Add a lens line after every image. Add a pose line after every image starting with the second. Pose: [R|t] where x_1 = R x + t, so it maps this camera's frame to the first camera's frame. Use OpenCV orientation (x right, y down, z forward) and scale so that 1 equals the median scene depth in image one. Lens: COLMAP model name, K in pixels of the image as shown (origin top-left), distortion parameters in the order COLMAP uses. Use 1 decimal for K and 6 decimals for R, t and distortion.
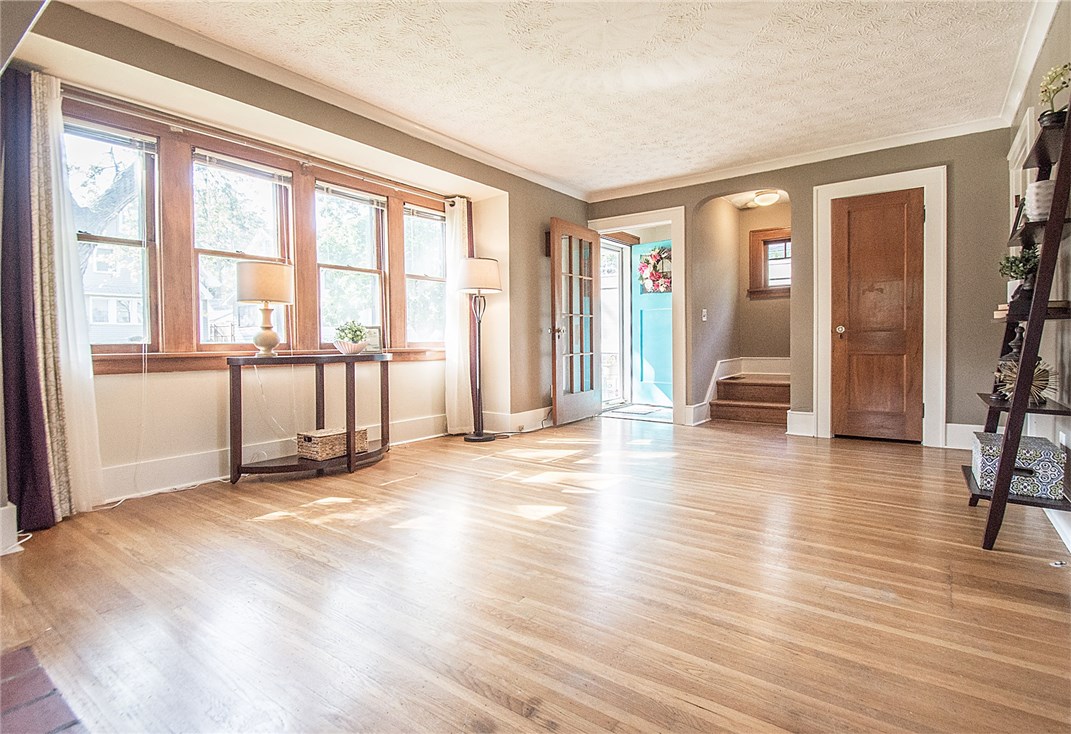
lens RADIAL K [[511.9, 0, 584.2], [0, 511.9, 349.1], [0, 0, 1]] dist [-0.000091, -0.001271]
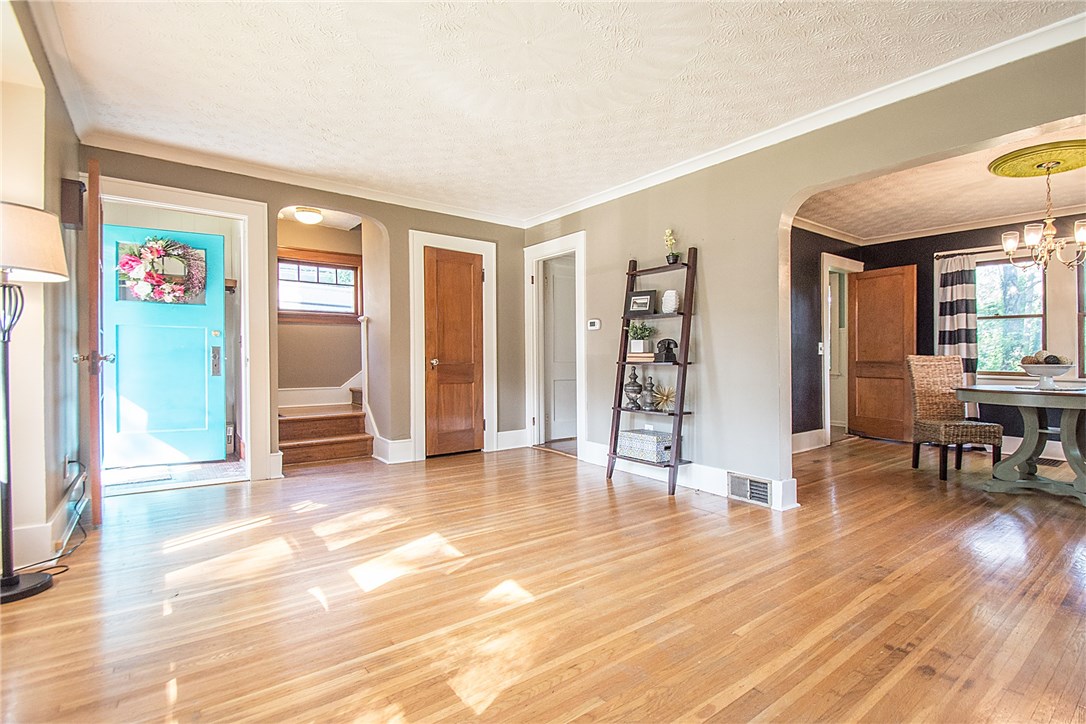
lens RADIAL K [[508.2, 0, 555.8], [0, 508.2, 357.9], [0, 0, 1]] dist [0.028886, -0.026339]
pose [[0.321275, 0.013331, 0.946892, -0.507468], [0.012042, 0.999763, -0.018162, -0.024061], [-0.946909, 0.017238, 0.321038, 0.395094]]
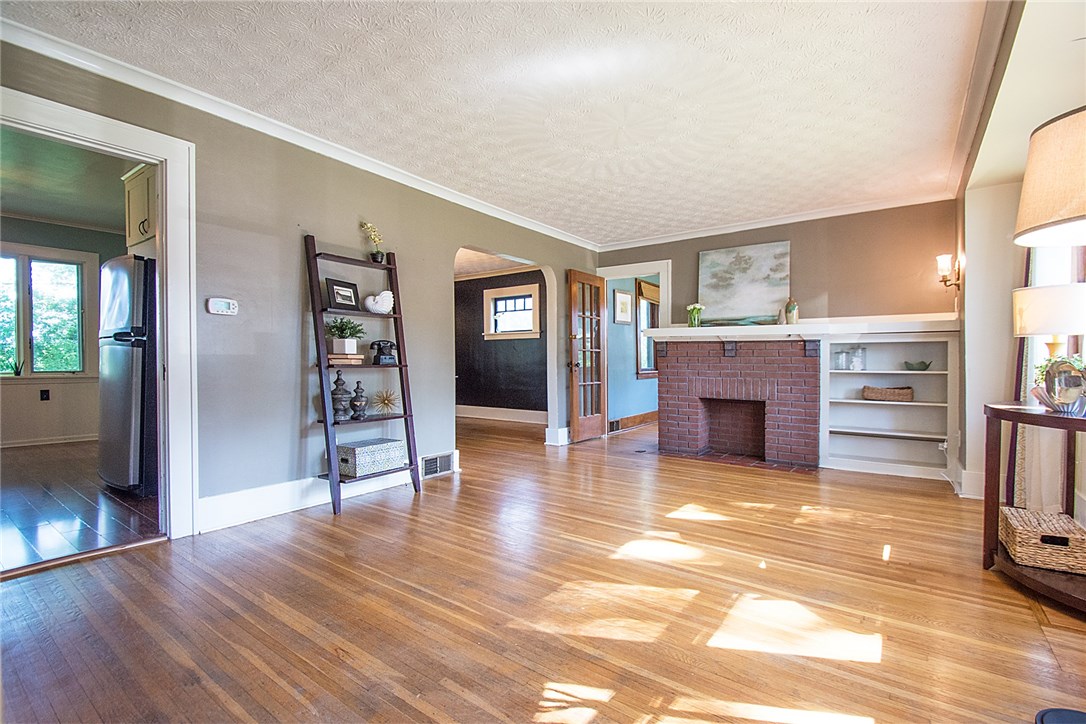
lens RADIAL K [[491.7, 0, 543.3], [0, 491.7, 371.8], [0, 0, 1]] dist [-0.001110, -0.000519]
pose [[-0.998733, 0.005788, 0.049993, 0.101768], [0.007942, 0.999043, 0.043004, -0.052641], [-0.049696, 0.043346, -0.997823, 1.331422]]
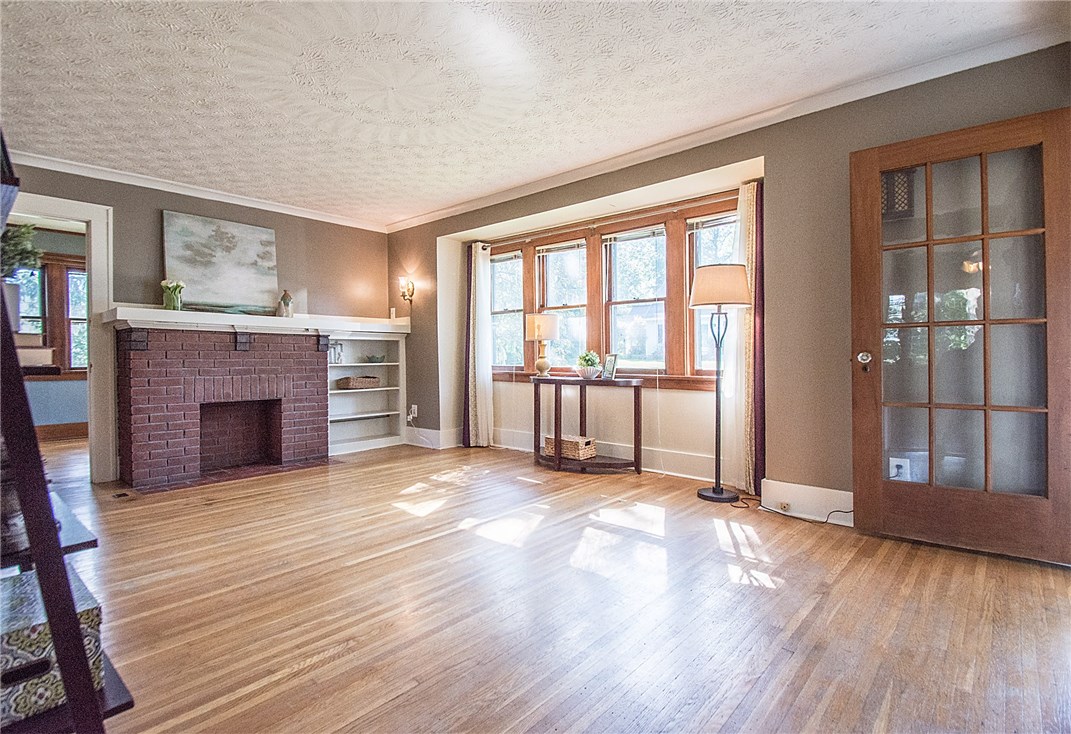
lens RADIAL K [[531.9, 0, 507.5], [0, 531.9, 356.1], [0, 0, 1]] dist [0.001122, -0.000125]
pose [[-0.155075, 0.008402, -0.987867, 0.677408], [-0.015334, 0.999823, 0.010911, -0.043847], [0.987784, 0.016840, -0.154919, 0.846142]]
